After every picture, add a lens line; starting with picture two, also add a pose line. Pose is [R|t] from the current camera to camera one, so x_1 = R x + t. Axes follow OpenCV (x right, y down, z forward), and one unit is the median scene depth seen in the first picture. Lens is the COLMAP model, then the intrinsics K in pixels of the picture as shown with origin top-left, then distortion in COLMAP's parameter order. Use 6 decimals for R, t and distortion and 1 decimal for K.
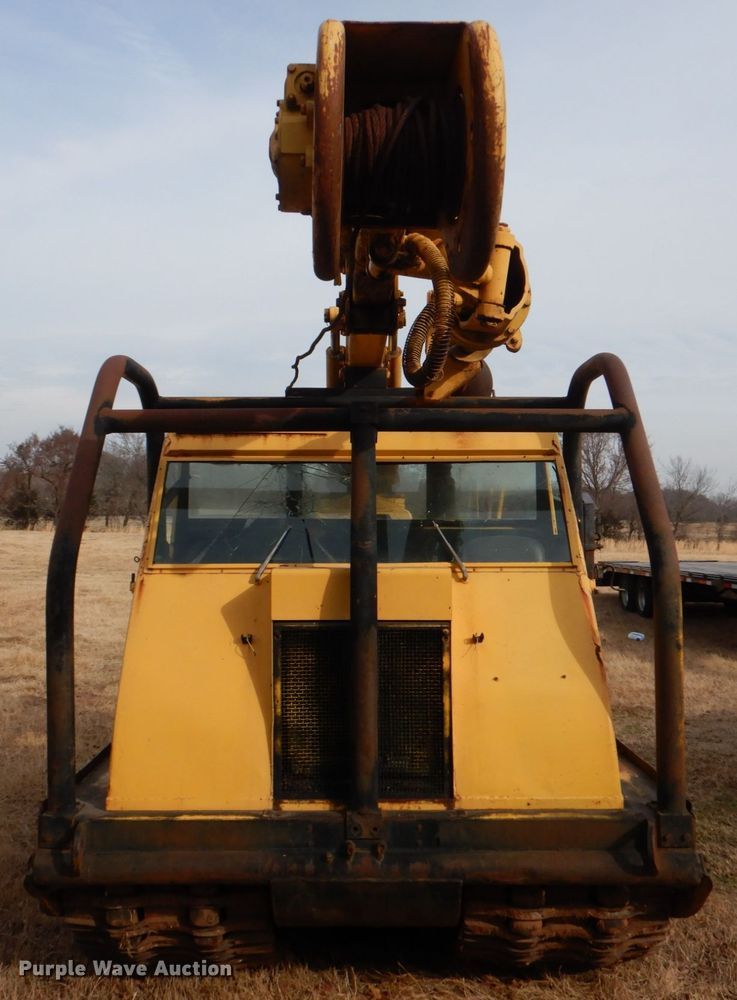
lens RADIAL K [[1018.4, 0, 368.5], [0, 1018.4, 500.0], [0, 0, 1]] dist [0.117591, 0.001876]
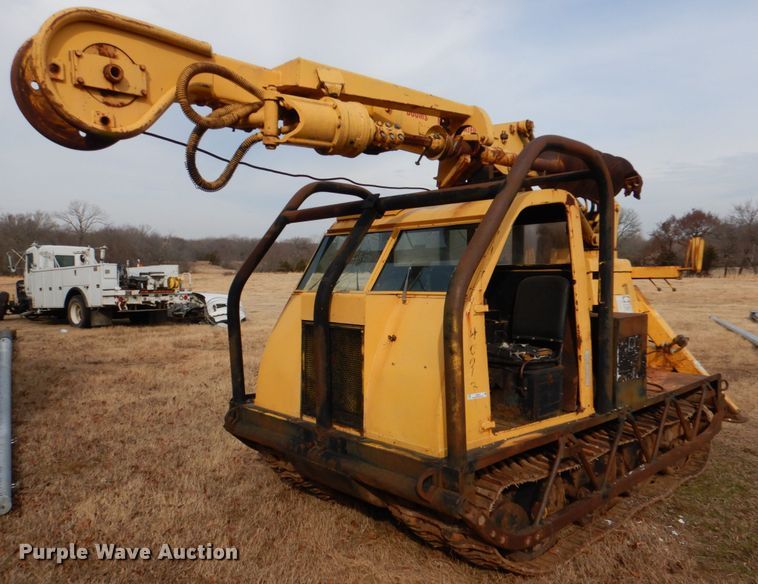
lens RADIAL K [[607.0, 0, 363.6], [0, 607.0, 288.3], [0, 0, 1]] dist [0.016261, 0.003633]
pose [[0.664930, 0.014230, -0.746770, 0.815884], [0.021574, 0.999035, 0.038247, 0.020804], [0.746594, -0.041542, 0.663981, 0.352512]]
